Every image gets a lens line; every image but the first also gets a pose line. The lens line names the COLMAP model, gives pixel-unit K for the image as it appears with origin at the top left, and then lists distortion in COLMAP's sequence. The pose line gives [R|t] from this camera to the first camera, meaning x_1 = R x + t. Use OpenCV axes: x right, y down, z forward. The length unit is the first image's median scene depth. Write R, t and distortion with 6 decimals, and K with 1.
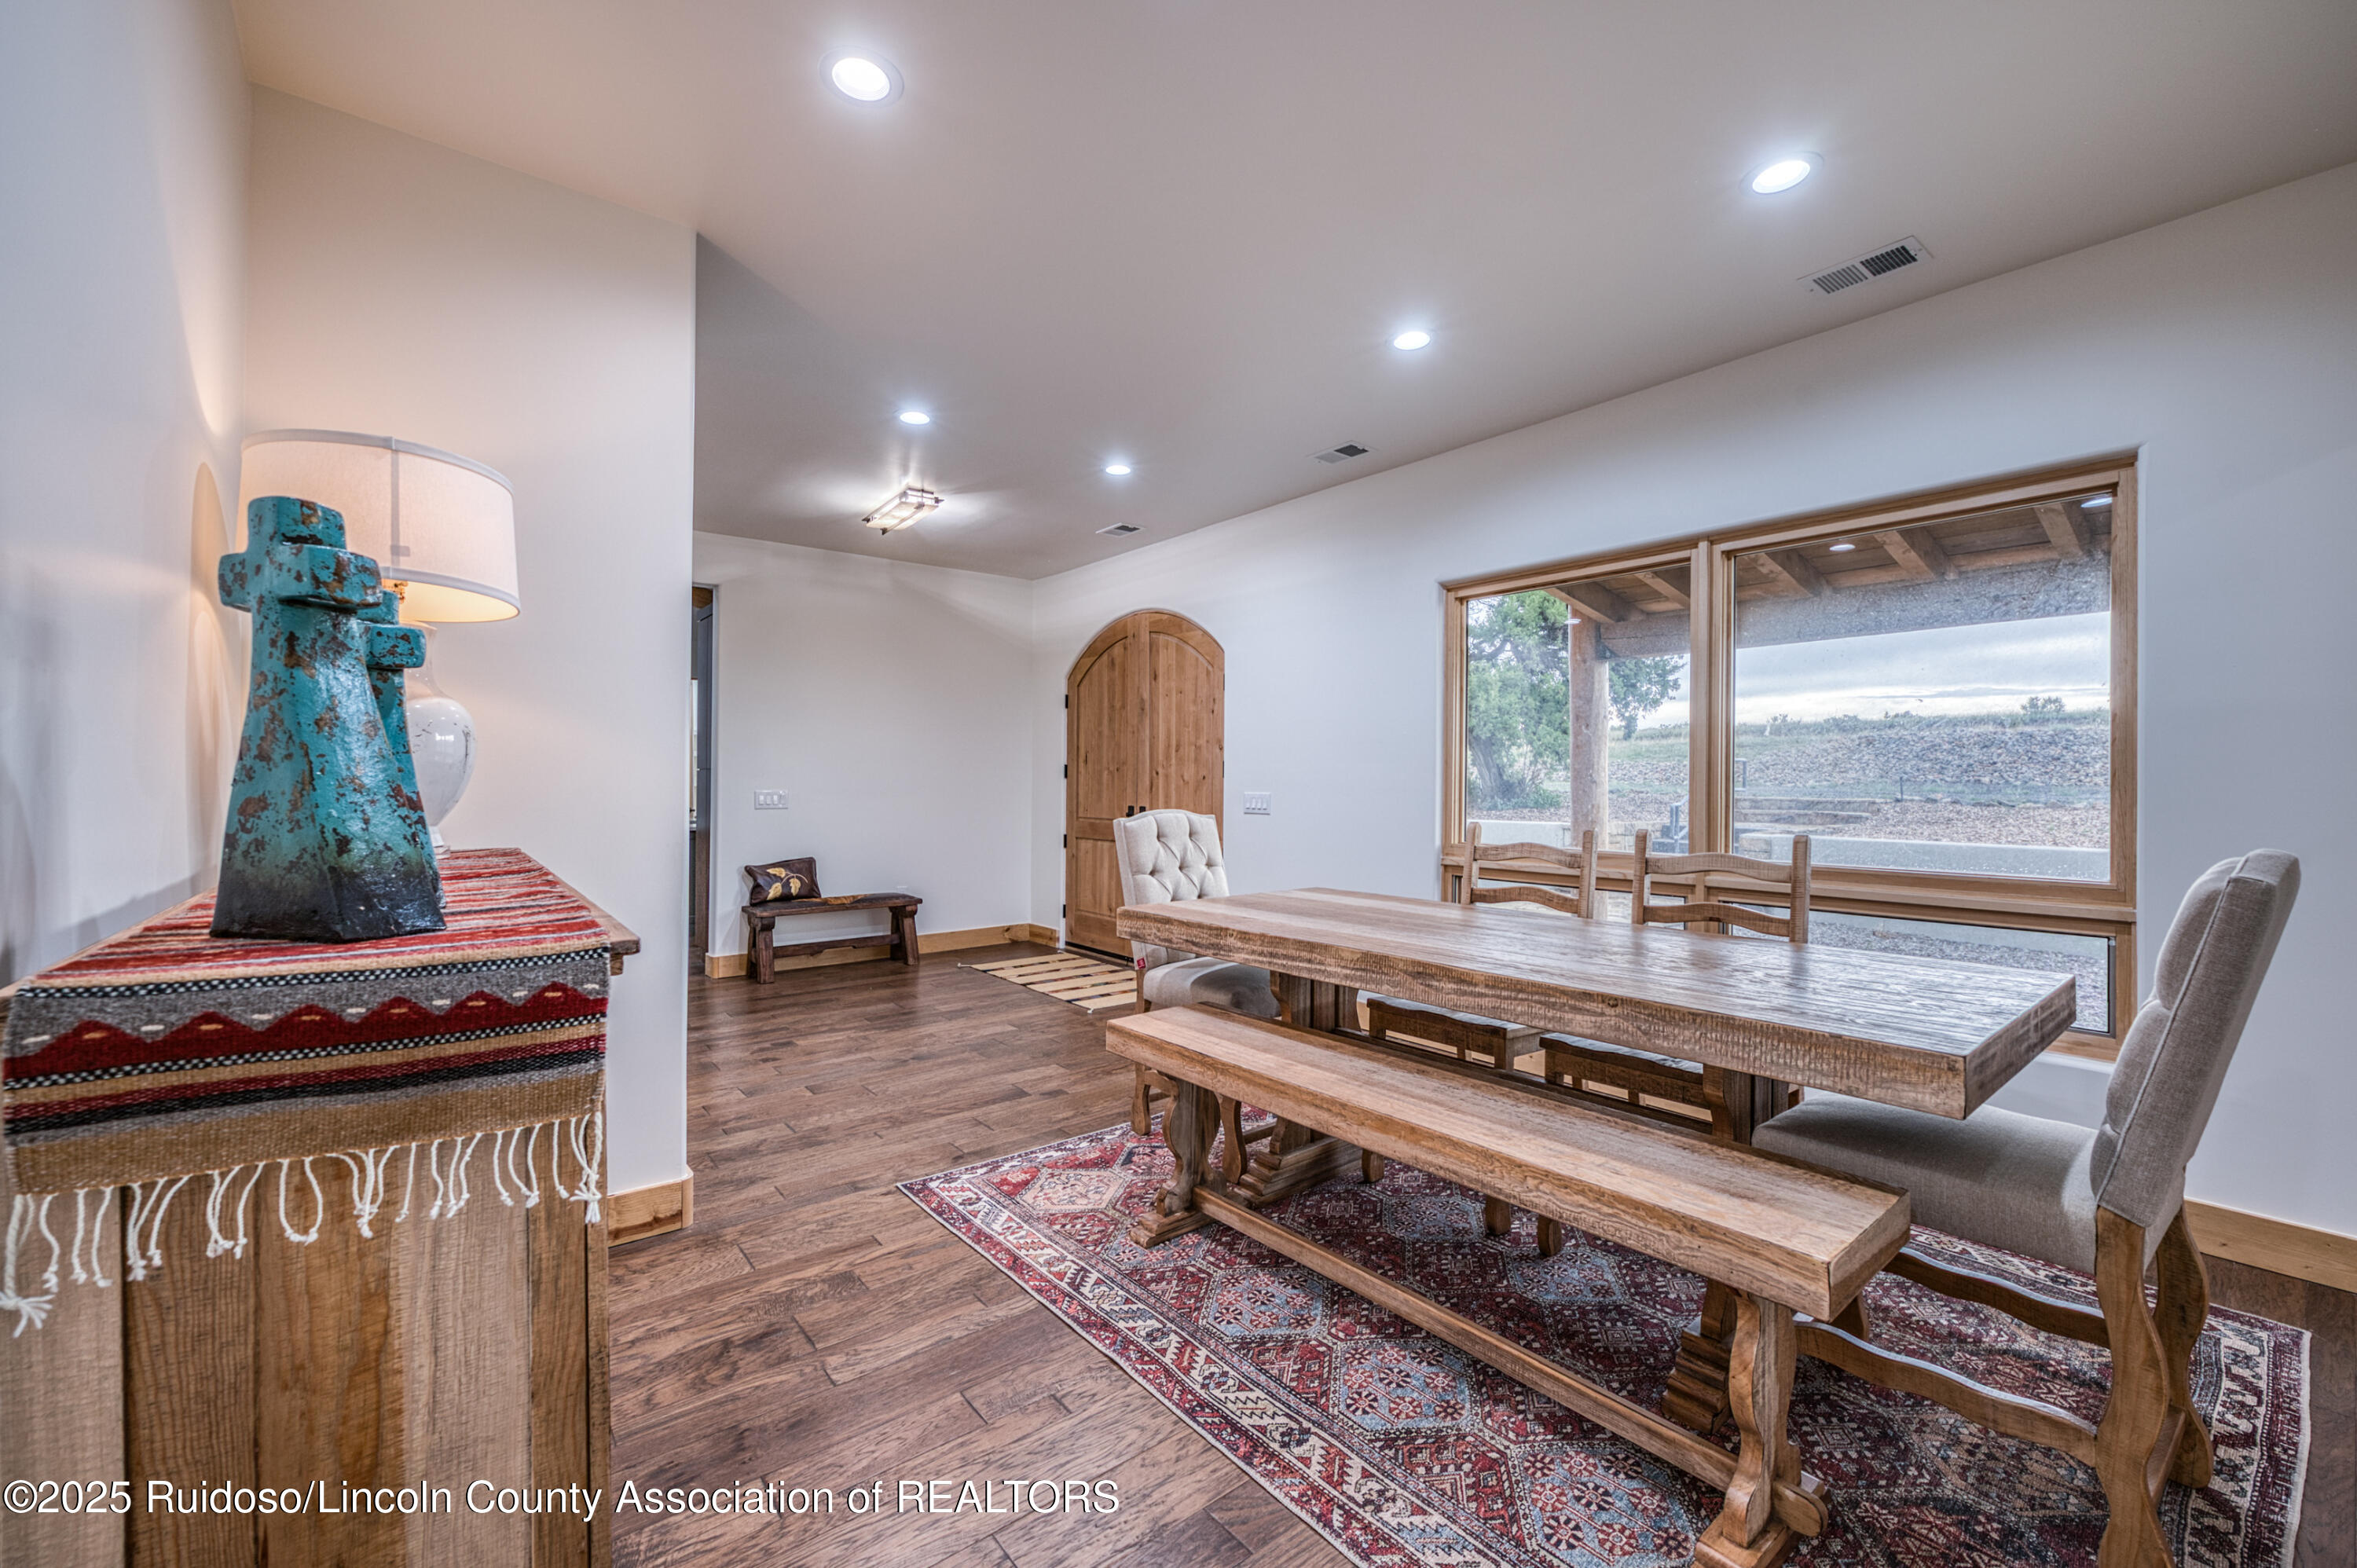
lens RADIAL K [[960.3, 0, 1181.0], [0, 960.3, 786.3], [0, 0, 1]] dist [0.003457, -0.000804]
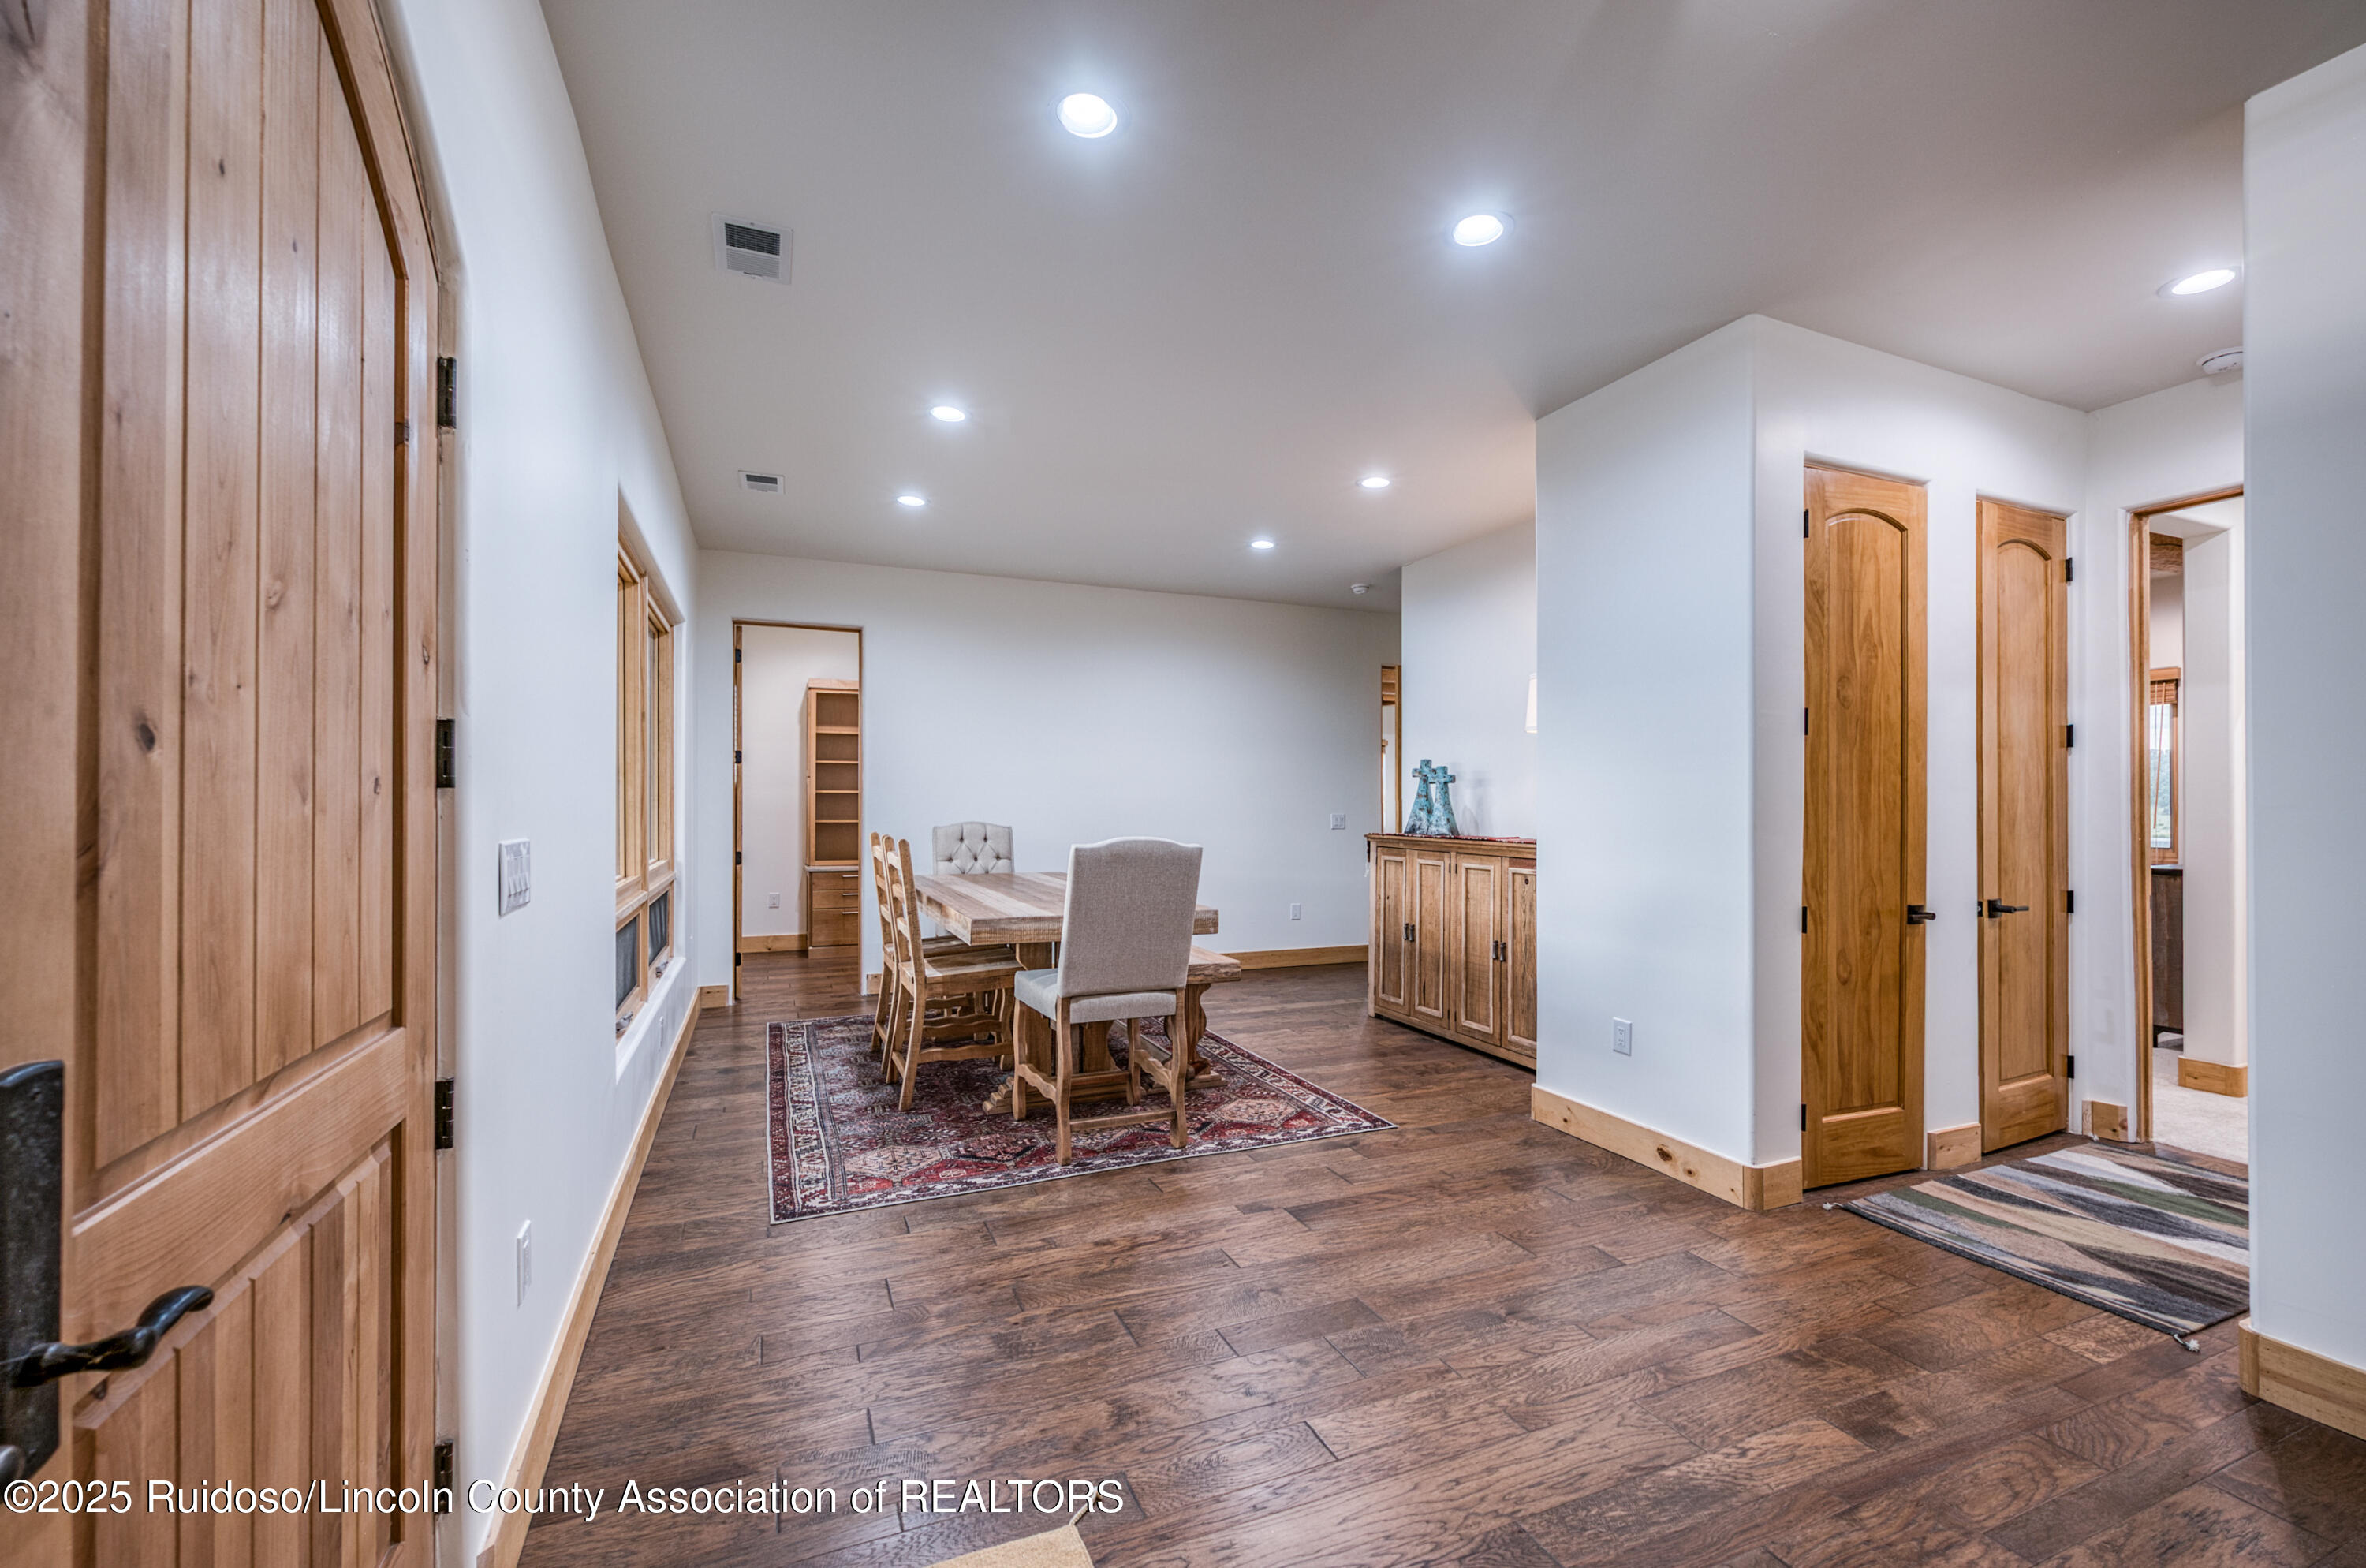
lens RADIAL K [[964.1, 0, 1180.8], [0, 964.1, 794.4], [0, 0, 1]] dist [0.003457, -0.000804]
pose [[-0.960929, -0.000647, 0.276795, -0.355348], [-0.001271, 0.999997, -0.002076, -0.008299], [-0.276793, -0.002347, -0.960927, 2.167477]]
